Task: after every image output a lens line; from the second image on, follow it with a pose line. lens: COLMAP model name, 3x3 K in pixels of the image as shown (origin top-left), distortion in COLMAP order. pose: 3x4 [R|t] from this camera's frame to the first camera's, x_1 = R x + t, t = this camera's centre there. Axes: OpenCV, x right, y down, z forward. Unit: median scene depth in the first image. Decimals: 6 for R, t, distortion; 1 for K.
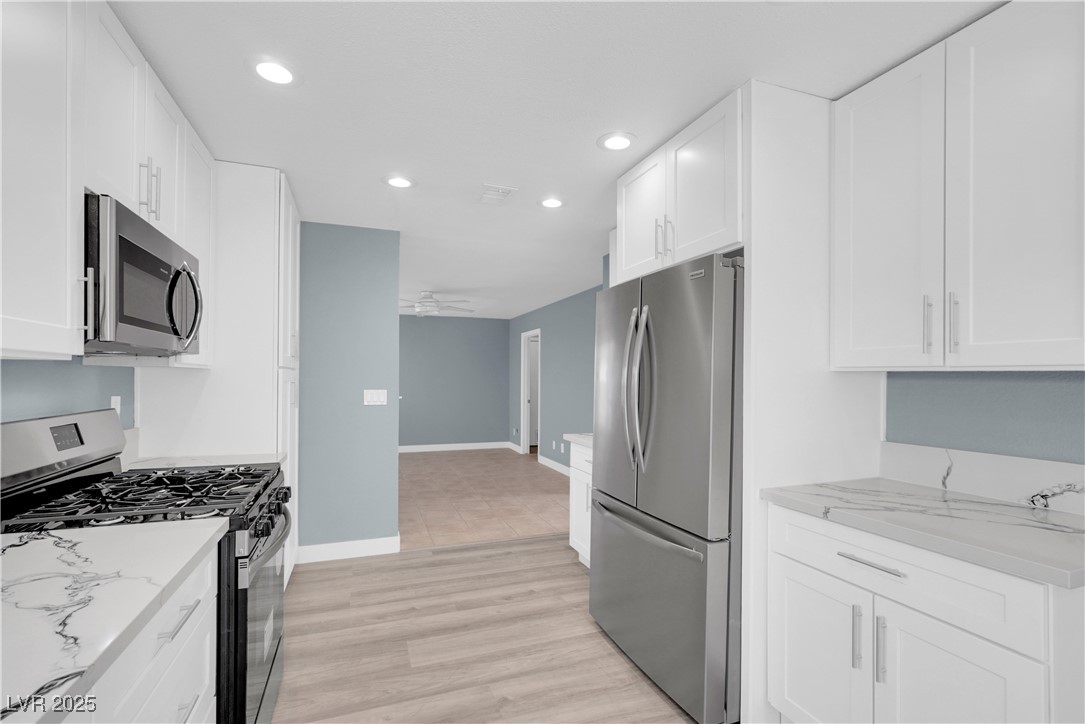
lens RADIAL K [[471.6, 0, 531.2], [0, 471.6, 376.6], [0, 0, 1]] dist [-0.003639, -0.000584]
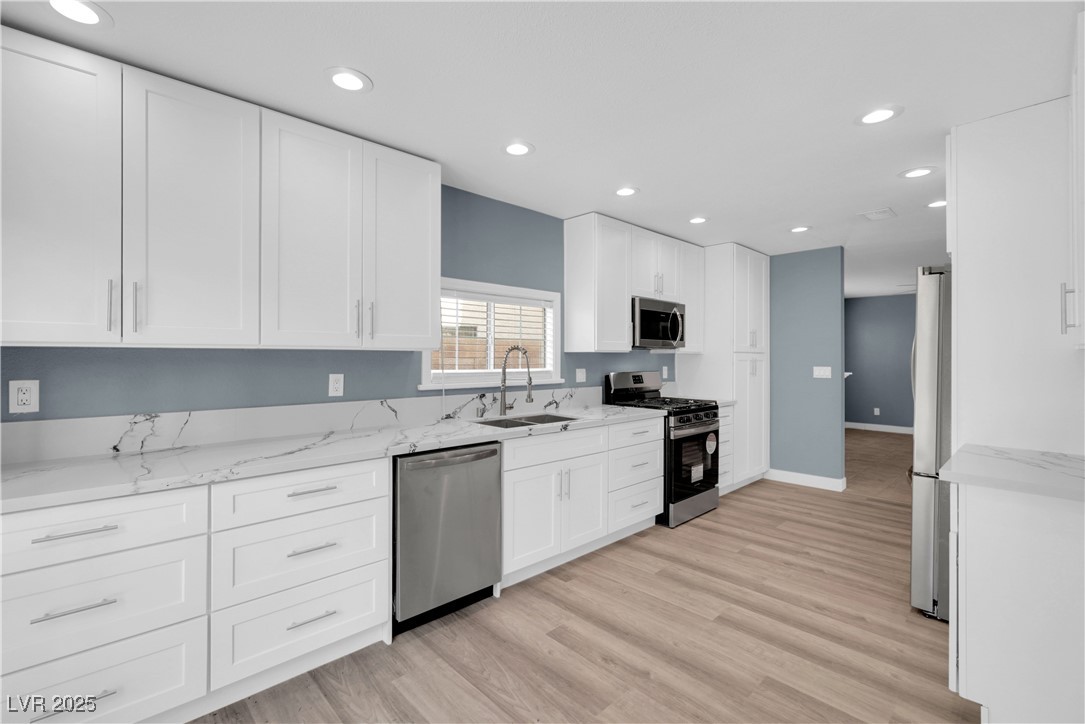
lens RADIAL K [[471.6, 0, 537.5], [0, 471.6, 357.3], [0, 0, 1]] dist [-0.003639, -0.000584]
pose [[0.383993, -0.003998, -0.923327, 0.996633], [0.004430, 0.999987, -0.002488, 0.001340], [0.923325, -0.003135, 0.384006, -0.451666]]
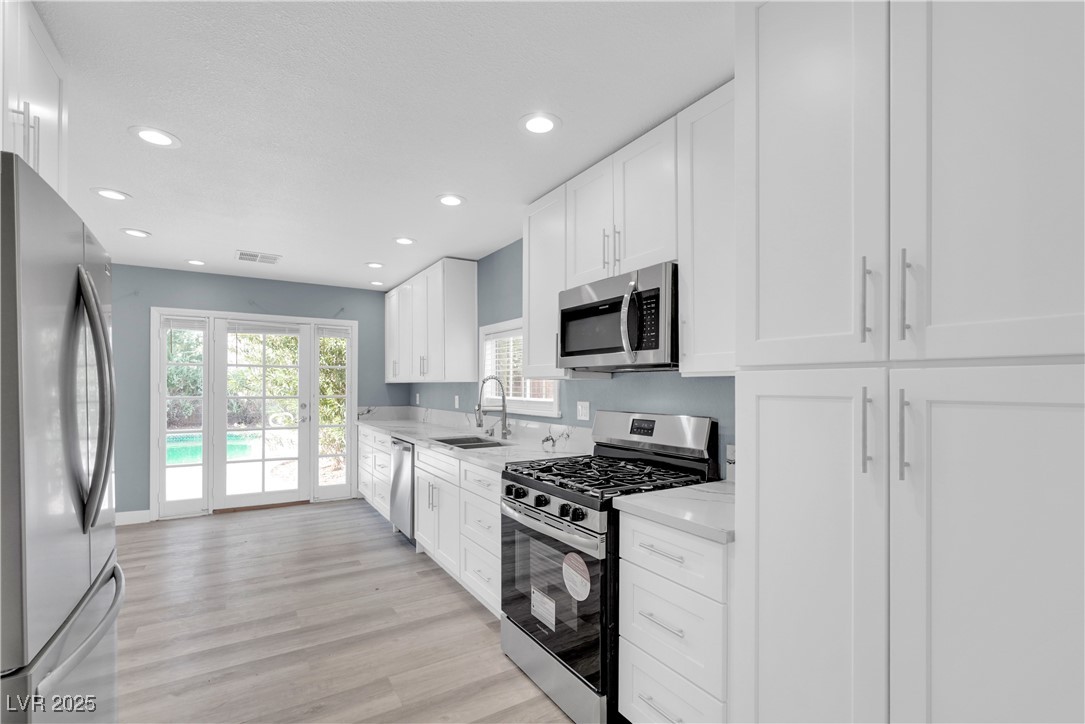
lens RADIAL K [[471.6, 0, 529.3], [0, 471.6, 389.9], [0, 0, 1]] dist [-0.003639, -0.000584]
pose [[-0.979473, -0.007638, -0.201429, -0.260199], [-0.007844, 0.999969, 0.000222, 0.009683], [0.201421, 0.001798, -0.979503, 1.792109]]
